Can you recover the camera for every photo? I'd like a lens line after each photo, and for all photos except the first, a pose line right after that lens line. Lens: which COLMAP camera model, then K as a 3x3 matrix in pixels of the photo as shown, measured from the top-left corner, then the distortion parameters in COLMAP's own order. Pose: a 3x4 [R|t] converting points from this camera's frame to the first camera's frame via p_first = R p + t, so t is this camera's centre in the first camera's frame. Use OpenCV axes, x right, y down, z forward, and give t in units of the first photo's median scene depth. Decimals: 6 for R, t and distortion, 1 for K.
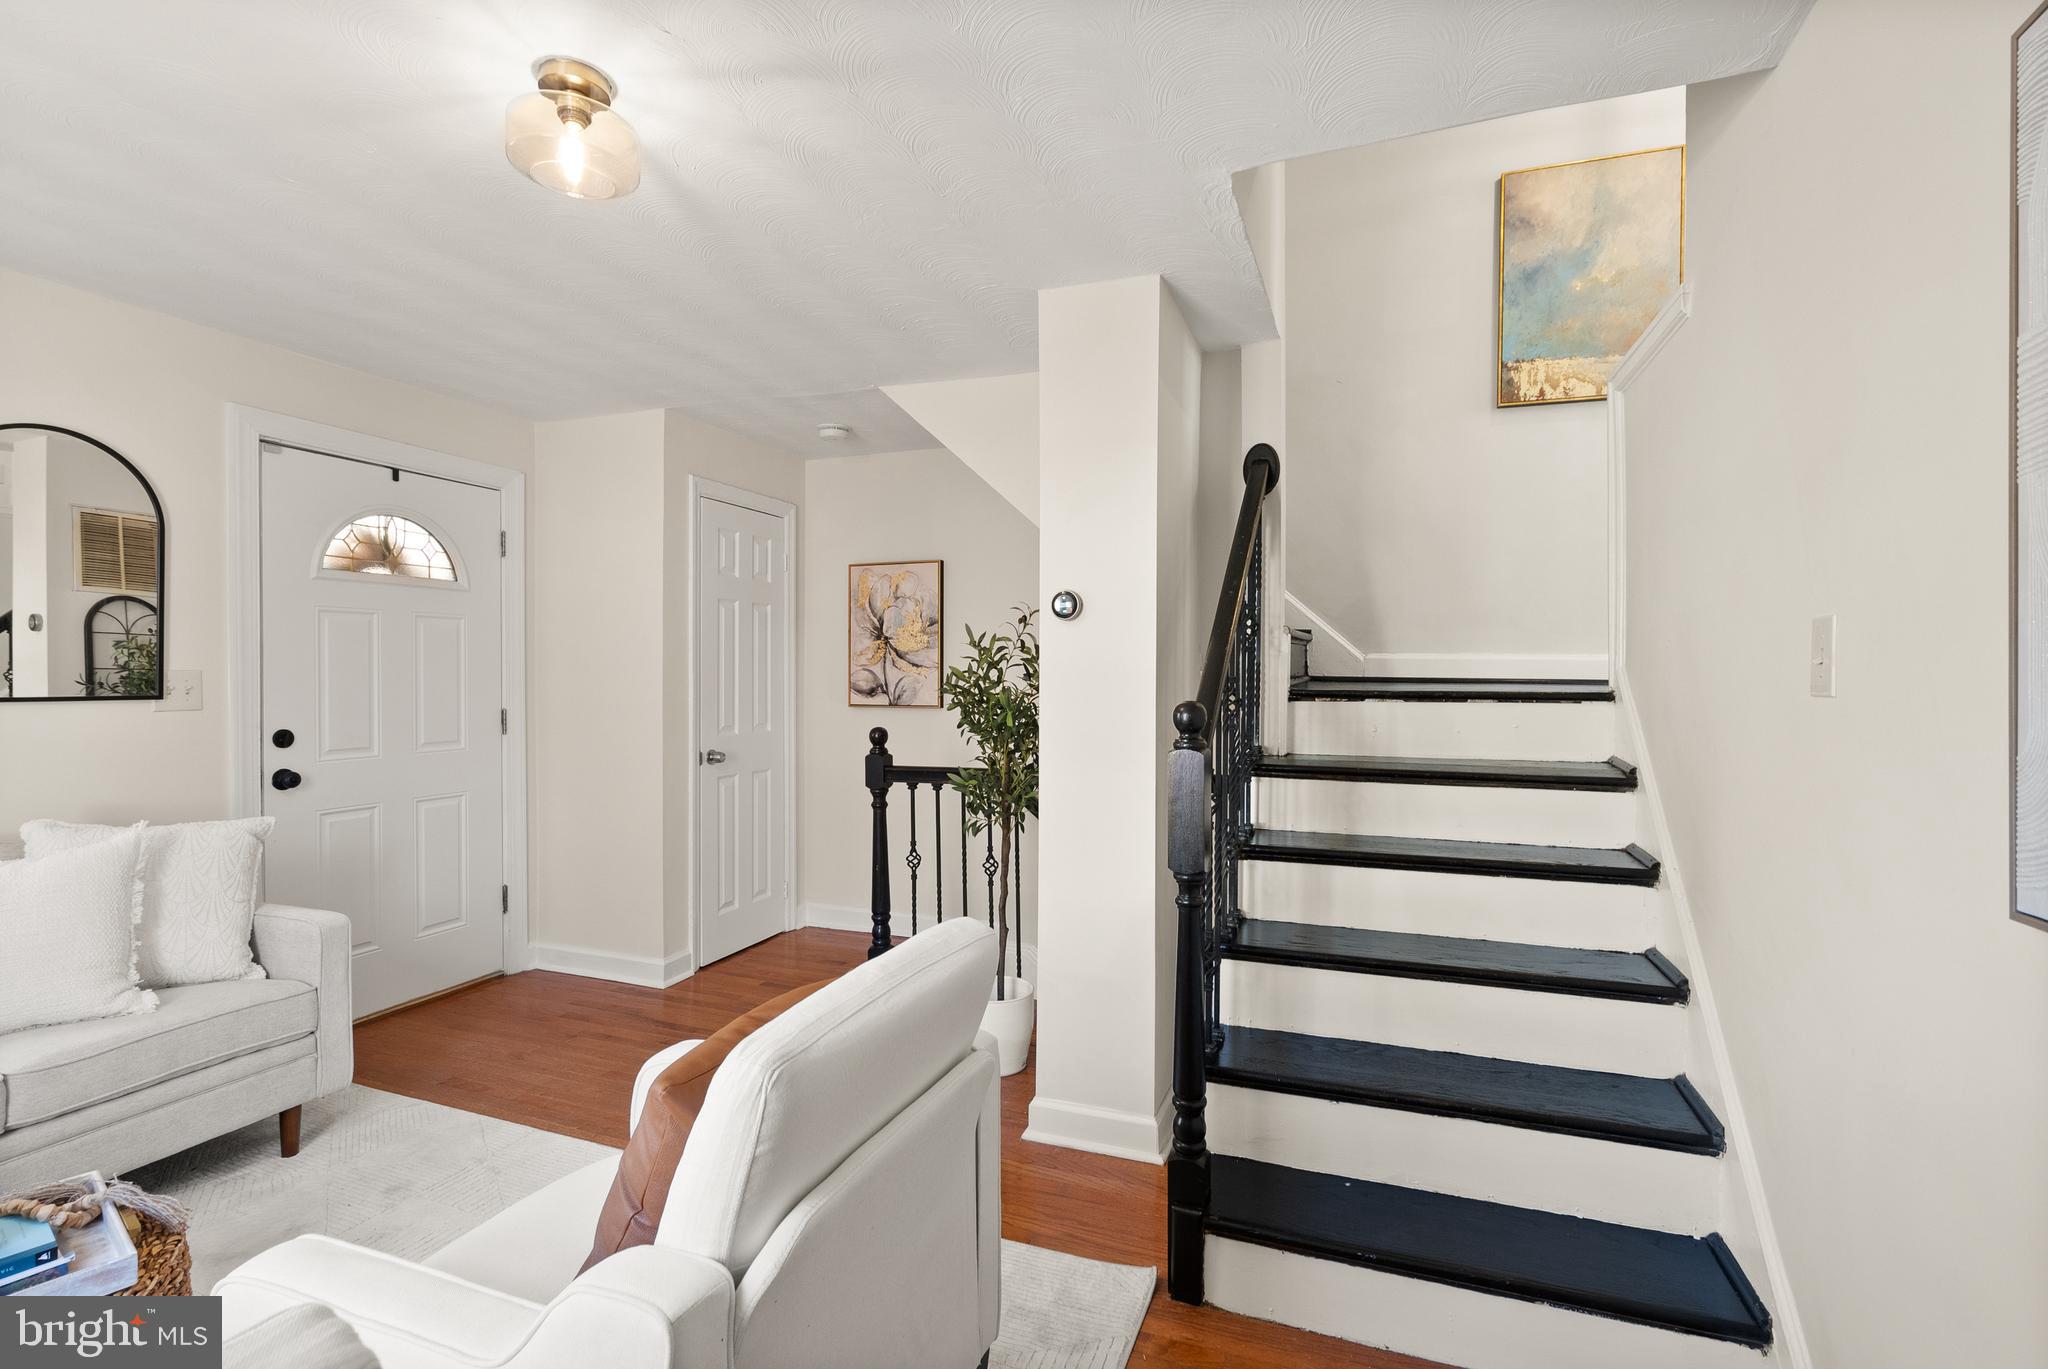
lens RADIAL K [[947.0, 0, 1020.6], [0, 947.0, 678.9], [0, 0, 1]] dist [0.001094, 0.001217]
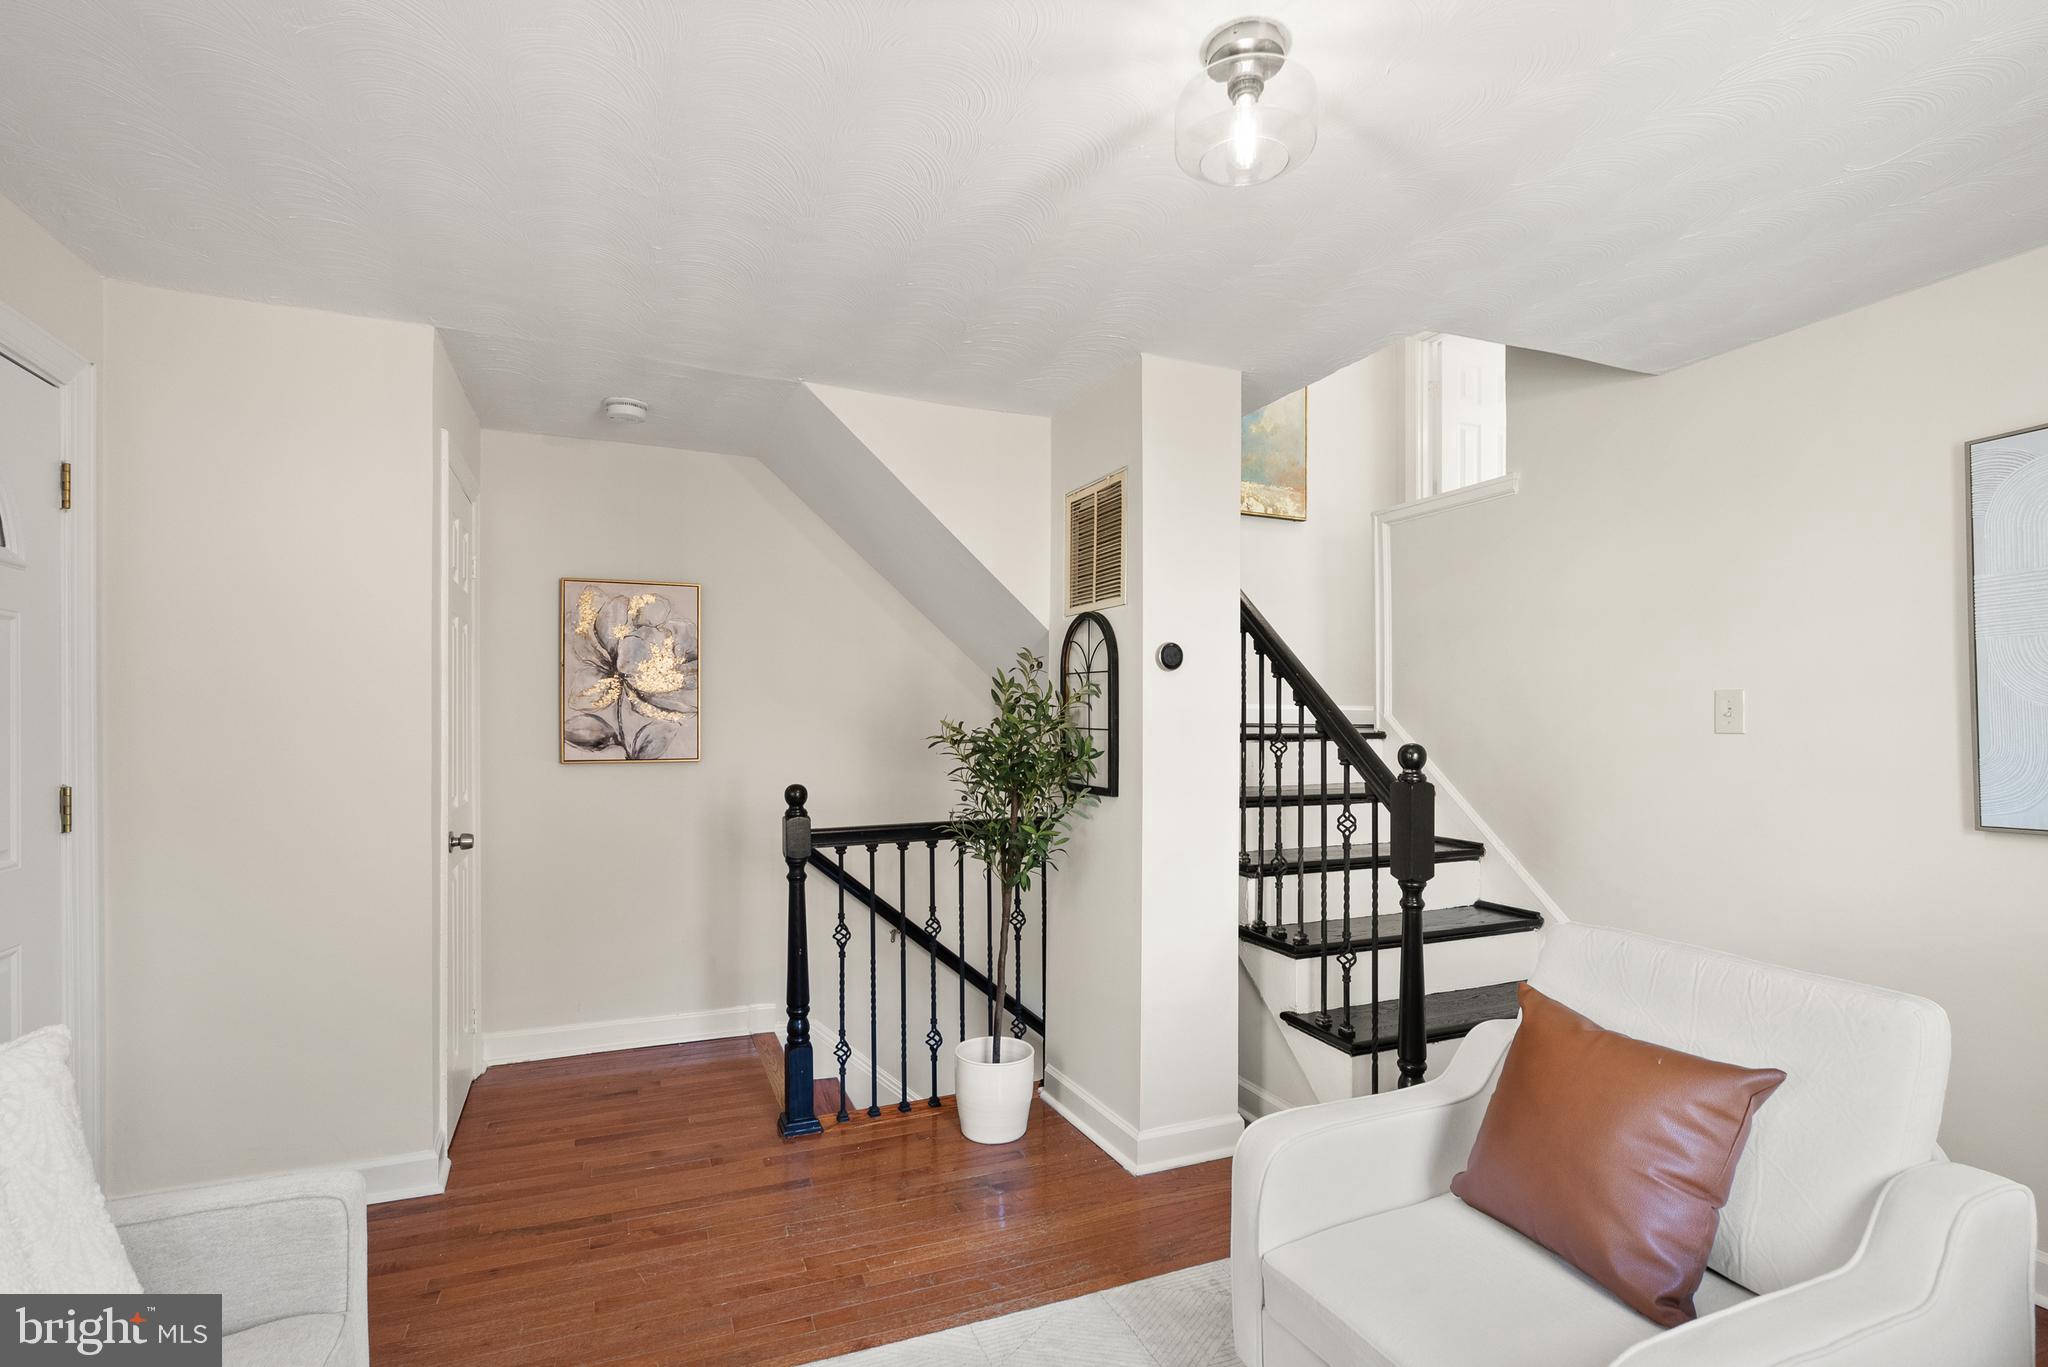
lens RADIAL K [[975.5, 0, 989.9], [0, 975.5, 714.9], [0, 0, 1]] dist [0.012994, 0.000390]
pose [[0.728895, 0.000890, 0.684624, -0.648008], [0.005095, 0.999964, -0.006725, -0.004009], [-0.684606, 0.008390, 0.728865, 0.258450]]
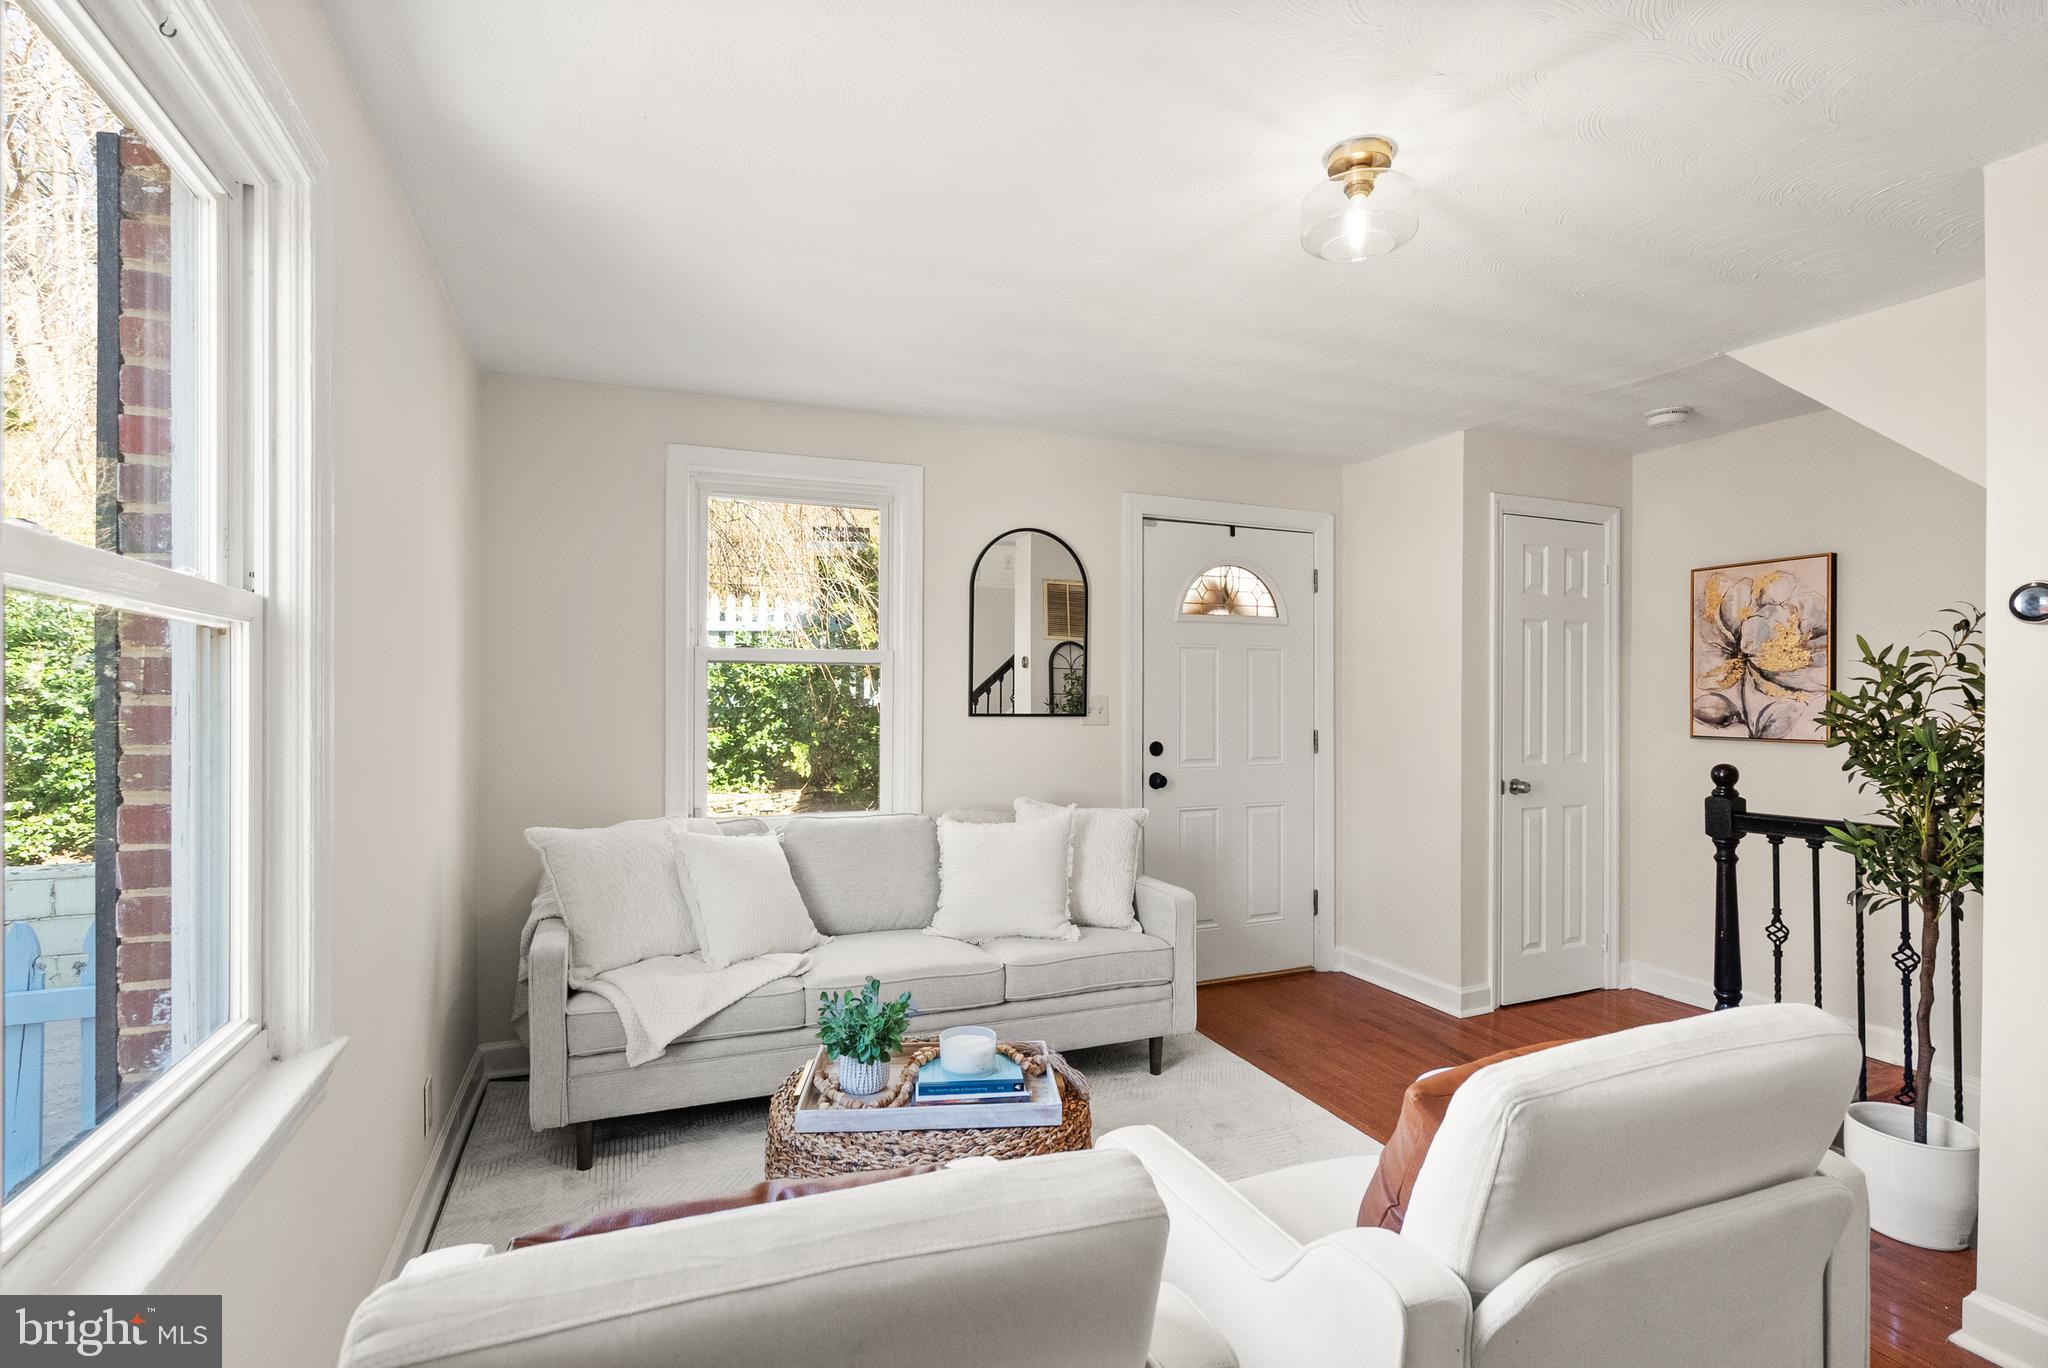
lens RADIAL K [[957.6, 0, 1036.4], [0, 957.6, 695.5], [0, 0, 1]] dist [0.003207, 0.000955]
pose [[0.698458, 0.000327, -0.715651, 0.031003], [-0.006035, 0.999967, -0.005433, -0.000822], [0.715626, 0.008113, 0.698436, -0.016447]]
